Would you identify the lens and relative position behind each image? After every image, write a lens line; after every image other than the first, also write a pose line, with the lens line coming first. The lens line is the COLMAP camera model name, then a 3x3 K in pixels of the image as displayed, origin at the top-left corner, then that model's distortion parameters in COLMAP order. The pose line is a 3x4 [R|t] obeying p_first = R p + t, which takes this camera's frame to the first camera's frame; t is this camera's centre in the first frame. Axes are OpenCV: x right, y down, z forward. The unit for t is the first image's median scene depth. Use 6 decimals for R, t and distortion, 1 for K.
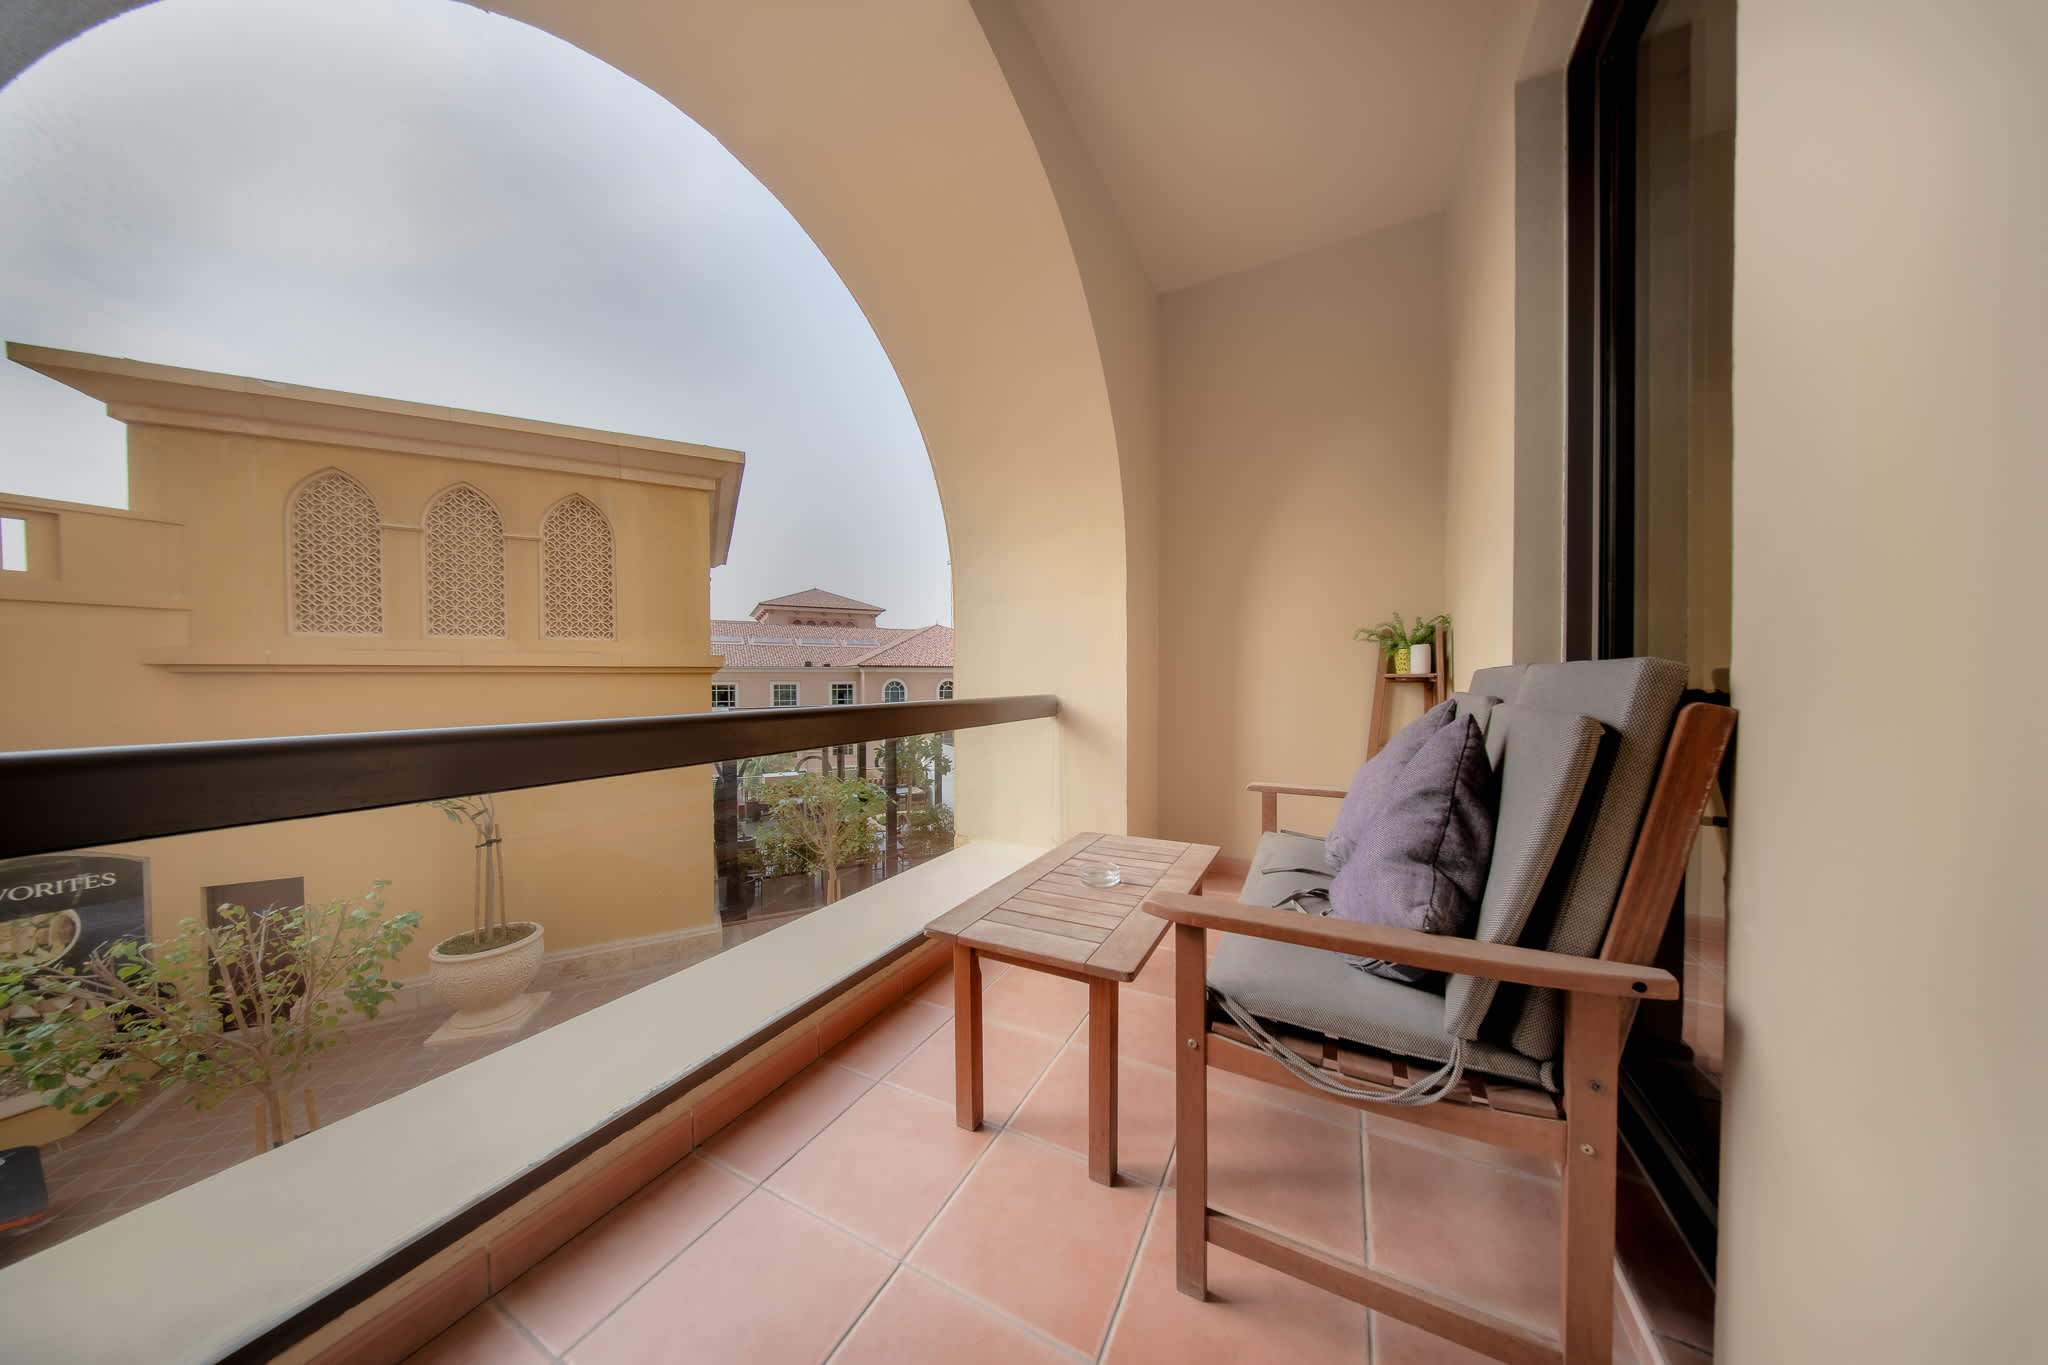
lens RADIAL K [[614.8, 0, 1017.7], [0, 614.8, 686.2], [0, 0, 1]] dist [0.000326, -0.000066]
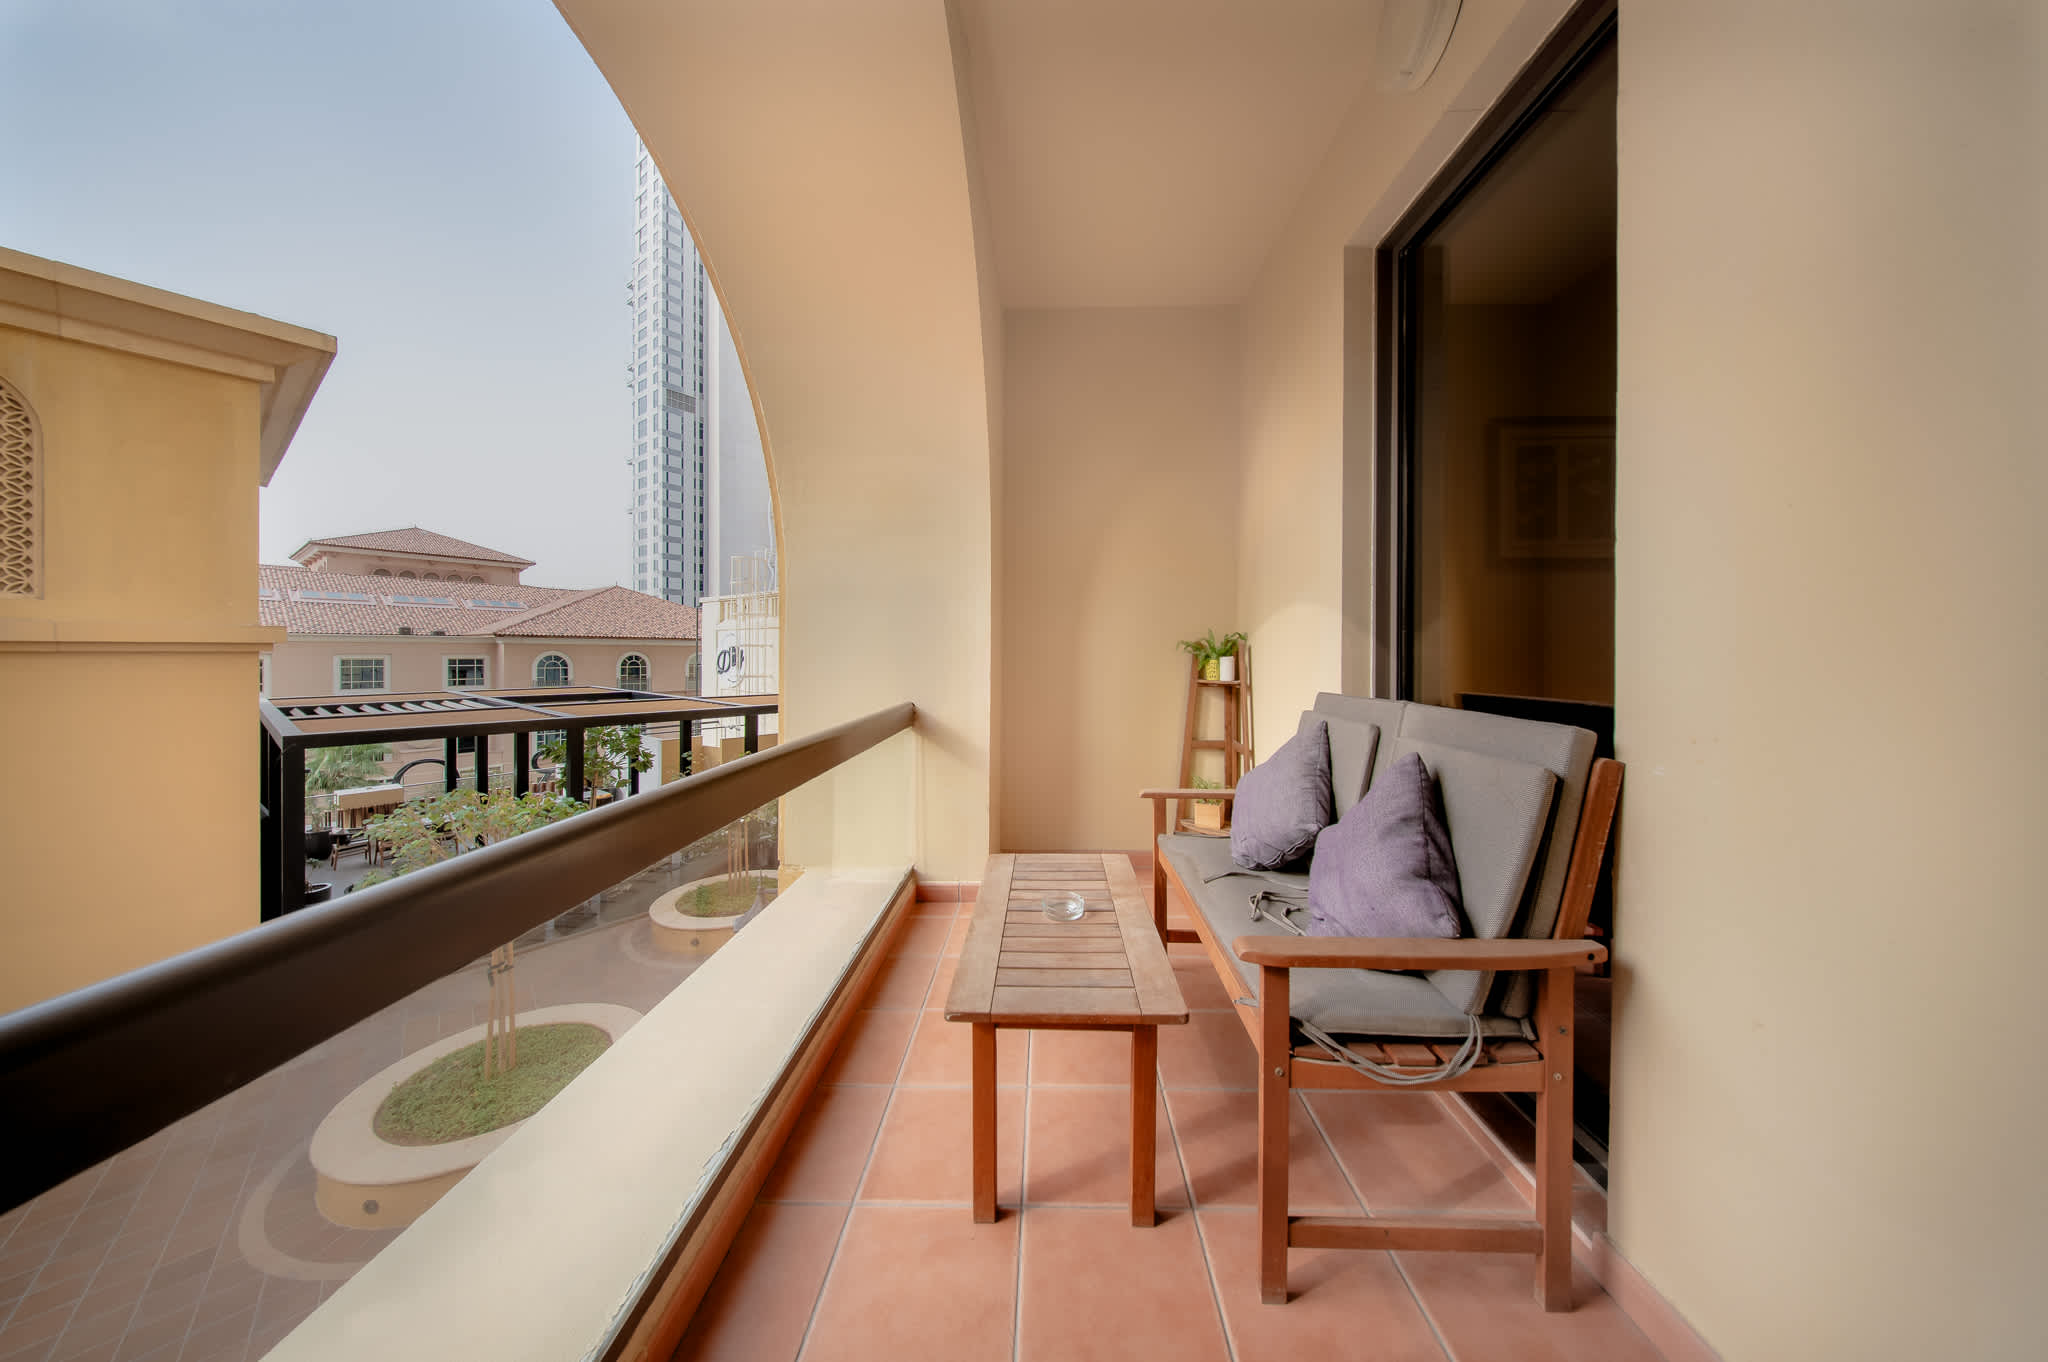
lens RADIAL K [[627.8, 0, 1028.2], [0, 627.8, 651.6], [0, 0, 1]] dist [0.000750, 0.000005]
pose [[0.897095, 0.005810, 0.441799, -0.239737], [0.000011, 0.999913, -0.013173, -0.061171], [-0.441837, 0.011822, 0.897017, 0.067311]]
